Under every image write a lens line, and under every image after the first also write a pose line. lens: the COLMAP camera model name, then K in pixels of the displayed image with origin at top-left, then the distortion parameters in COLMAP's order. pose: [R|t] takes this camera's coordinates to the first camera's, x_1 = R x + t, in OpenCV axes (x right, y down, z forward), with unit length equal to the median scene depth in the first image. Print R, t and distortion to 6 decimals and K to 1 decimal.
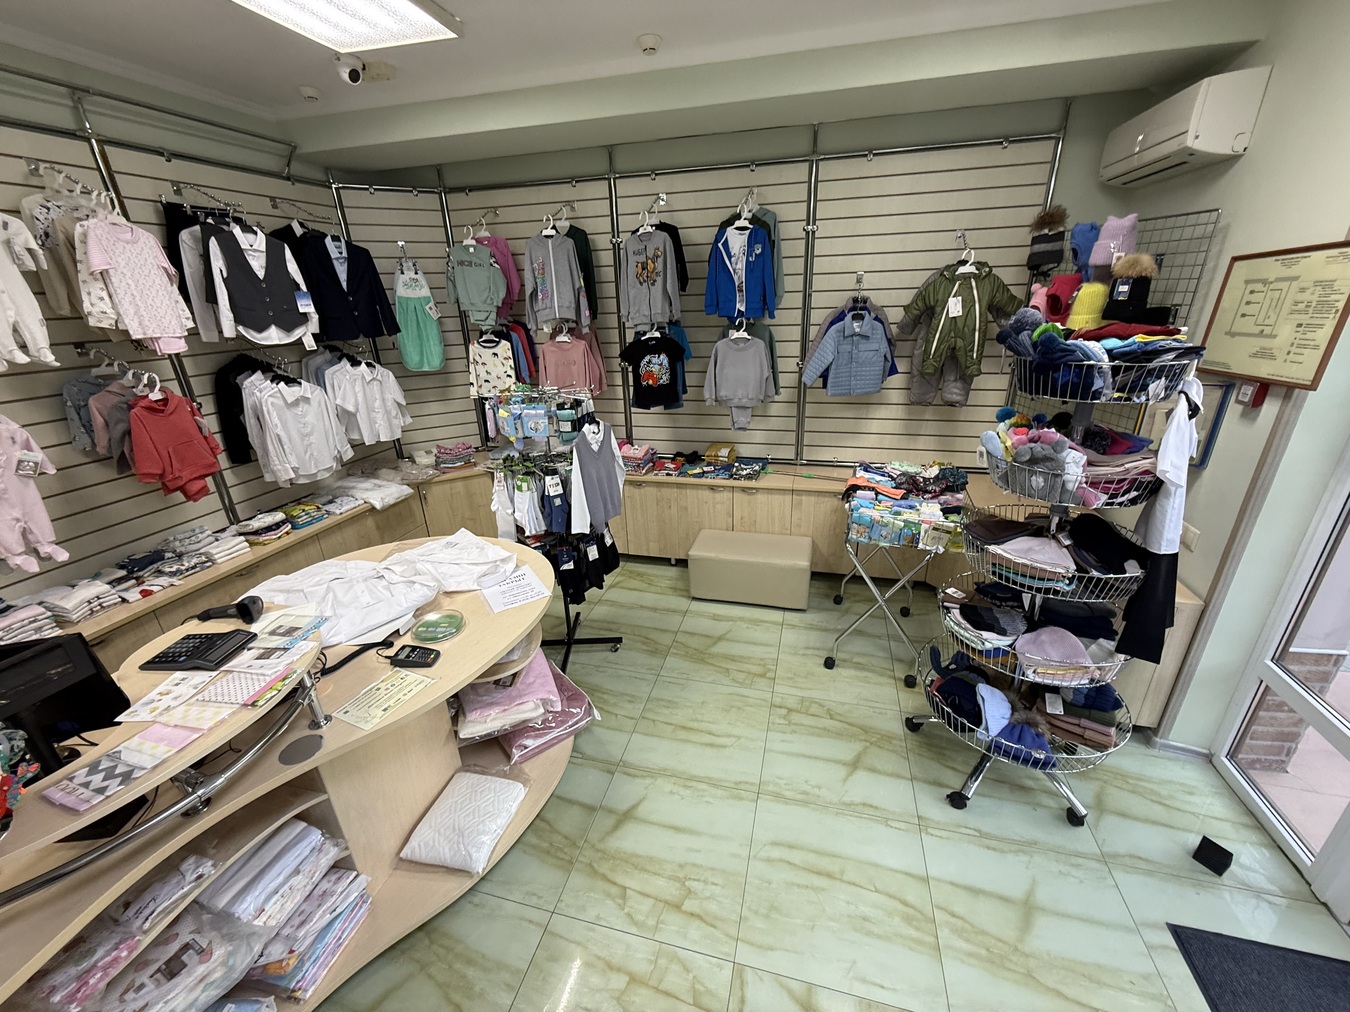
lens RADIAL K [[534.9, 0, 680.3], [0, 534.9, 506.3], [0, 0, 1]] dist [-0.001418, 0.000124]
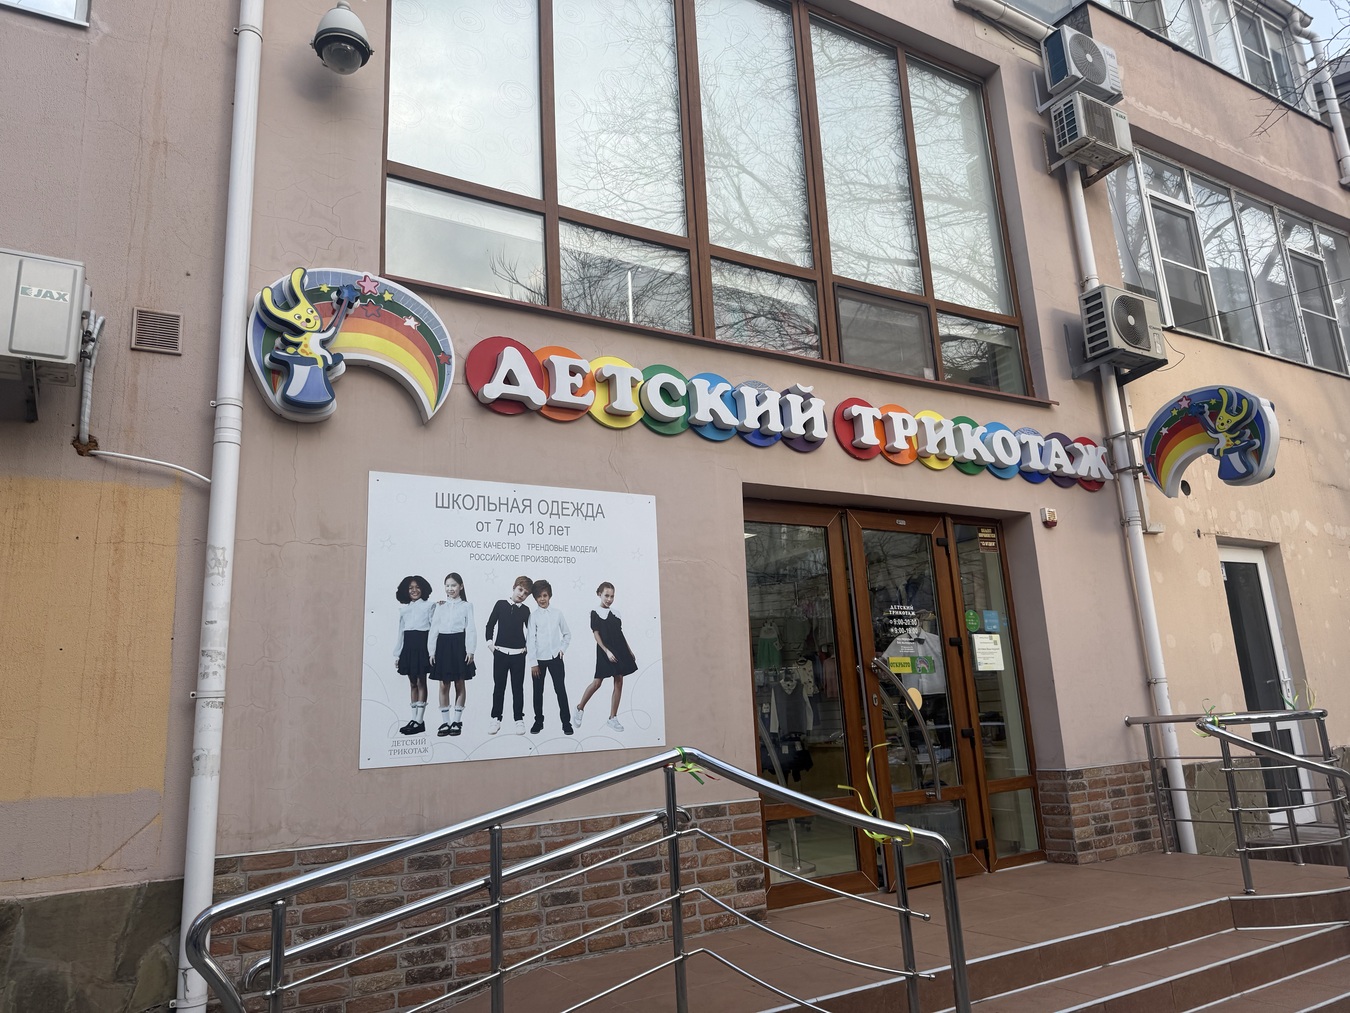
lens RADIAL K [[942.1, 0, 677.0], [0, 942.1, 499.6], [0, 0, 1]] dist [0.049520, -0.055186]
pose [[0.710386, -0.174297, -0.681889, 1.946183], [-0.226735, 0.860524, -0.456169, 0.914303], [0.666291, 0.478664, 0.571785, -1.552404]]
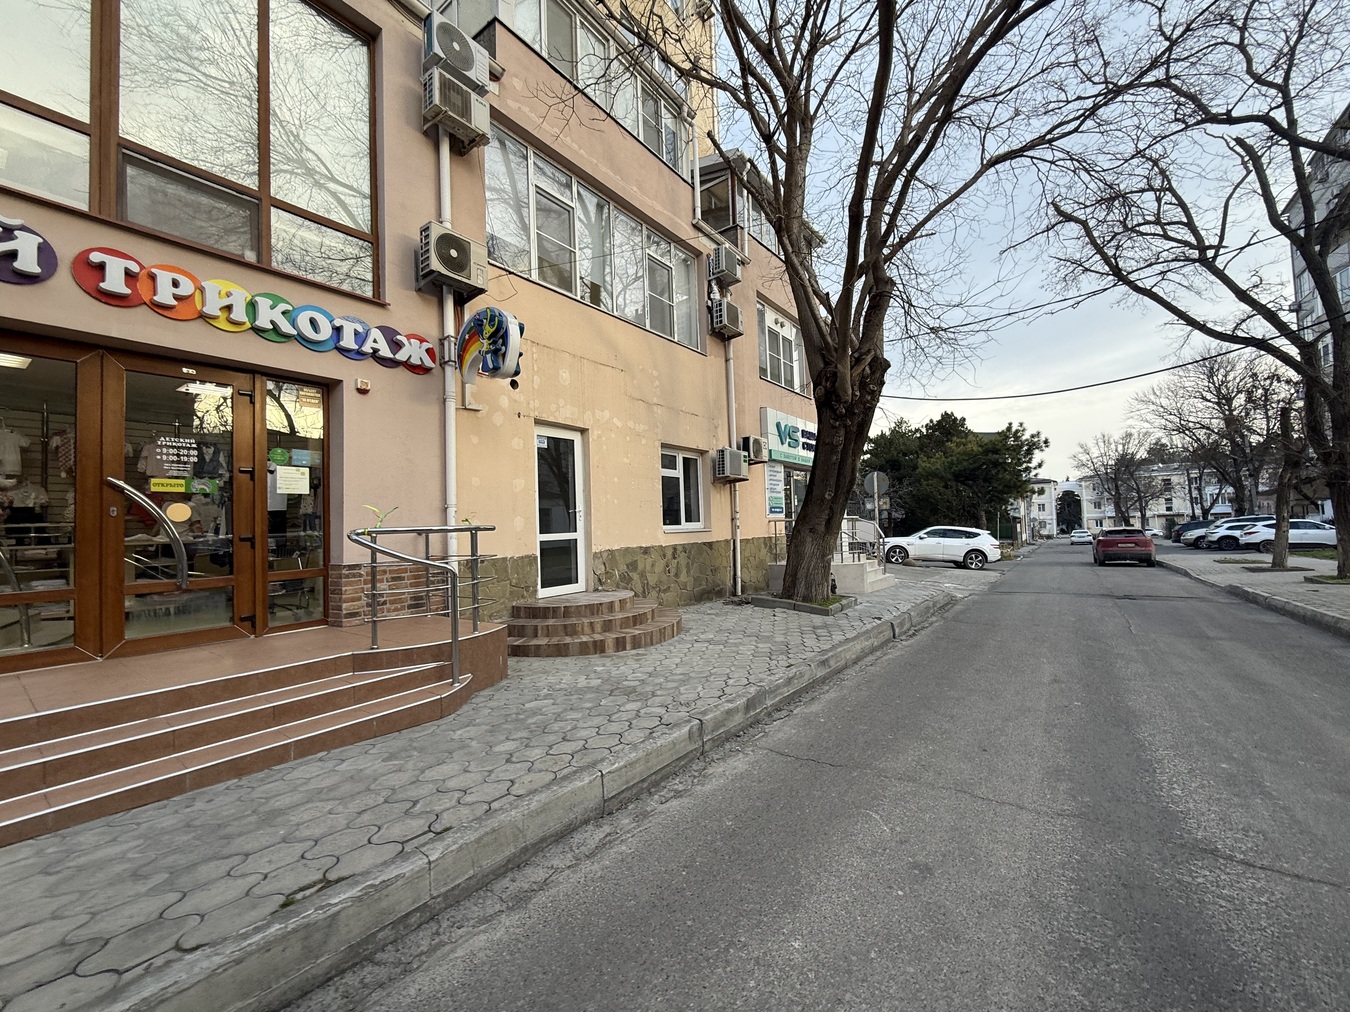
lens RADIAL K [[534.9, 0, 678.5], [0, 534.9, 506.4], [0, 0, 1]] dist [-0.001418, 0.000124]
pose [[0.929021, -0.017982, -0.369591, 2.698823], [-0.128342, 0.921156, -0.367423, 0.548286], [0.347058, 0.388777, 0.853465, -0.514554]]
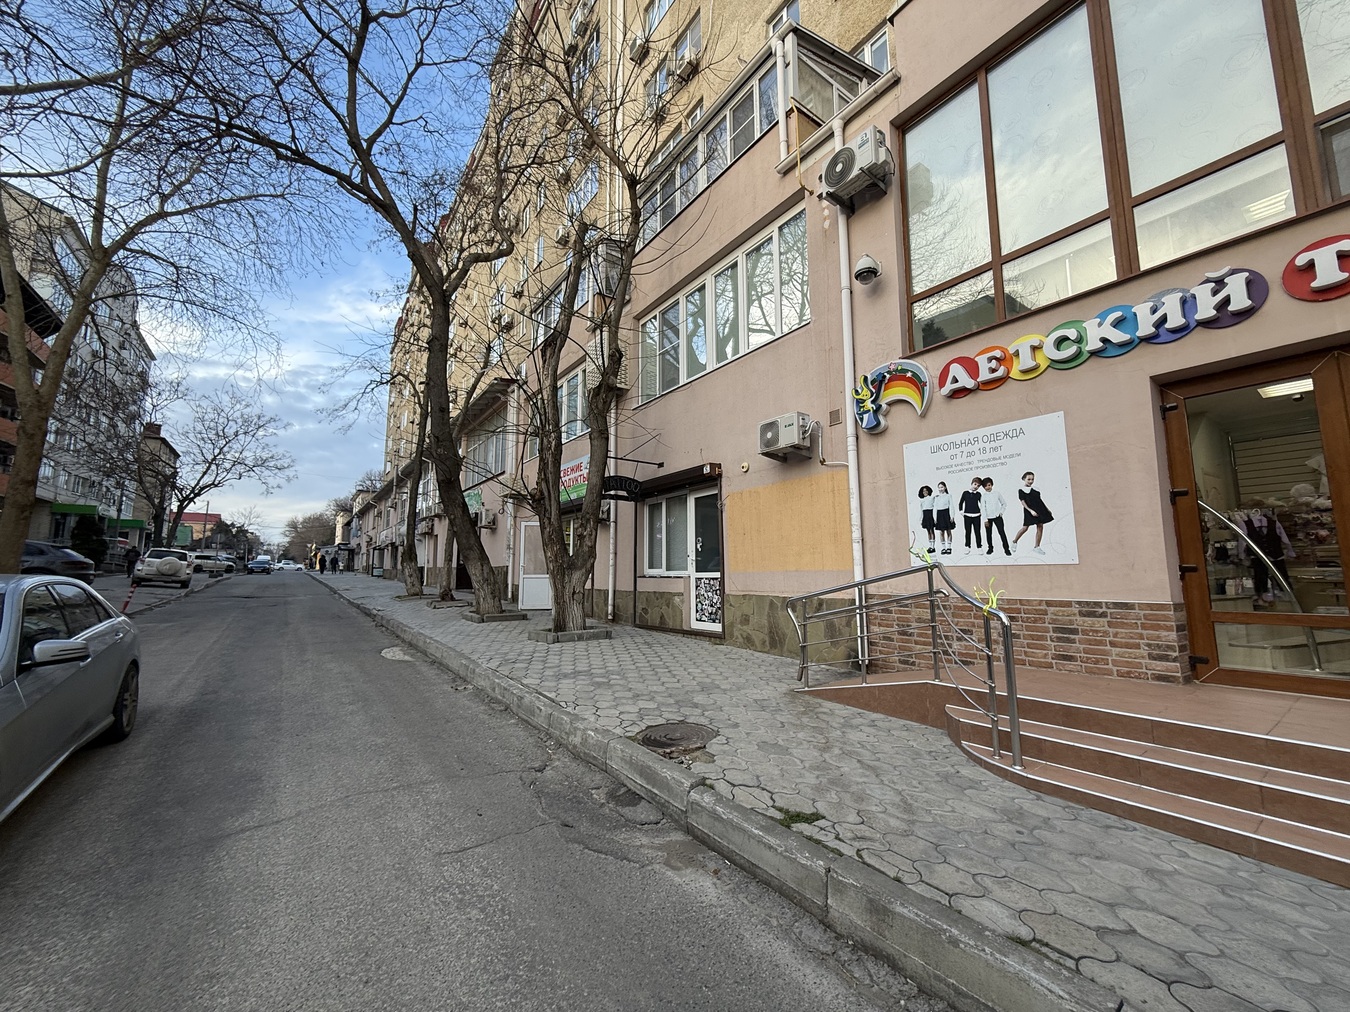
lens RADIAL K [[534.9, 0, 679.8], [0, 534.9, 506.7], [0, 0, 1]] dist [-0.001418, 0.000124]
pose [[-0.636461, -0.063719, -0.768673, 2.714770], [-0.261544, 0.955367, 0.137364, 0.426556], [0.725612, 0.288469, -0.624719, -0.217641]]
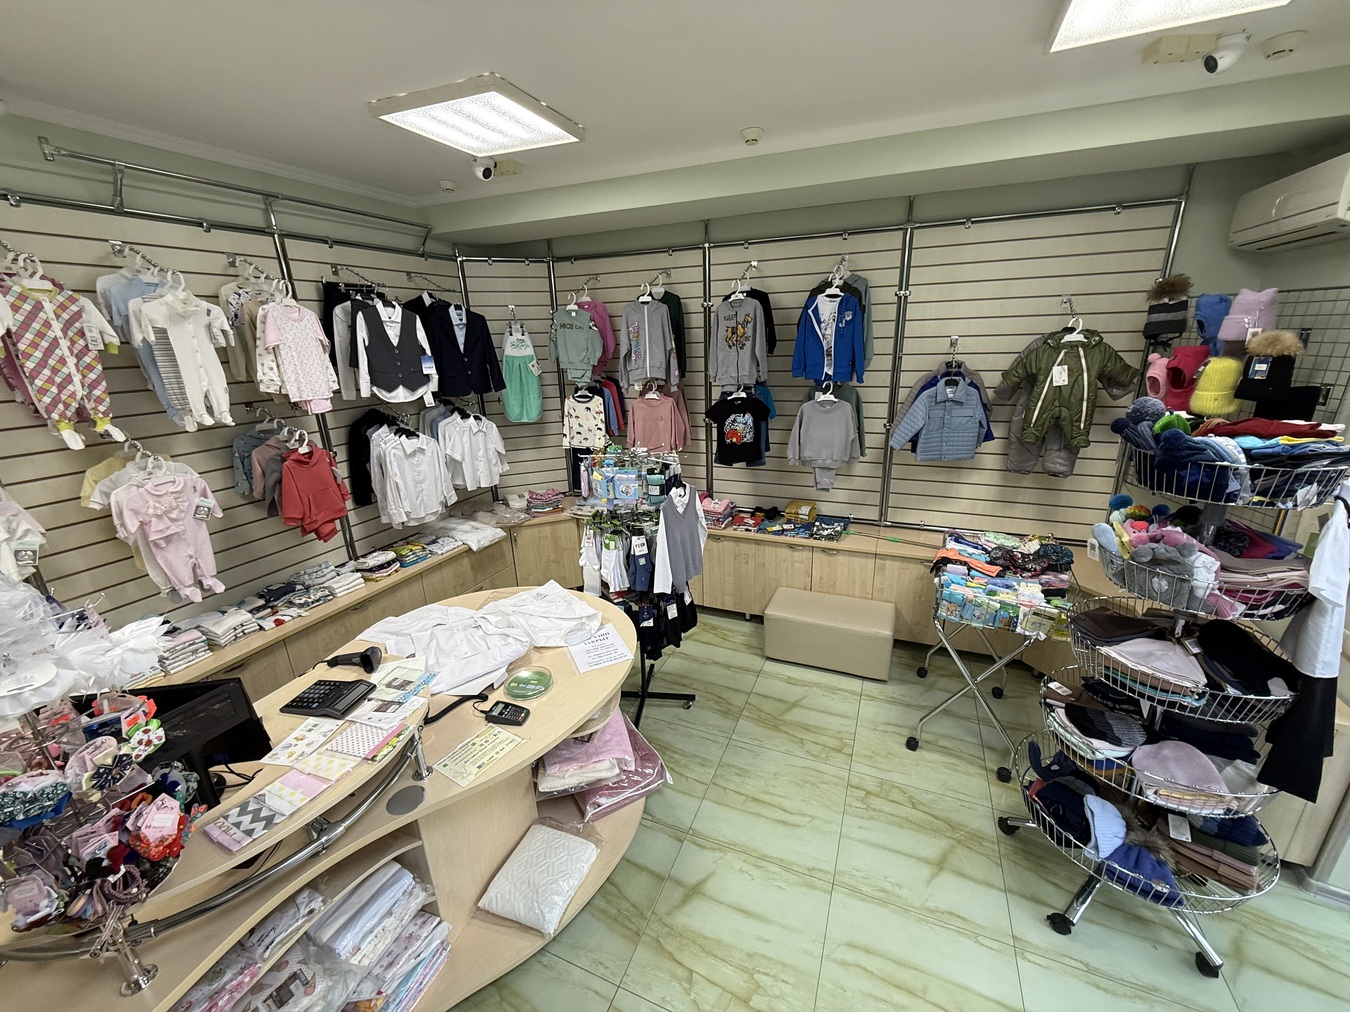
lens RADIAL K [[534.9, 0, 680.2], [0, 534.9, 506.7], [0, 0, 1]] dist [-0.001418, 0.000124]
pose [[0.990119, 0.043845, -0.133196, -0.021181], [-0.052279, 0.996799, -0.060491, -0.049127], [0.130117, 0.066857, 0.989242, -0.017622]]
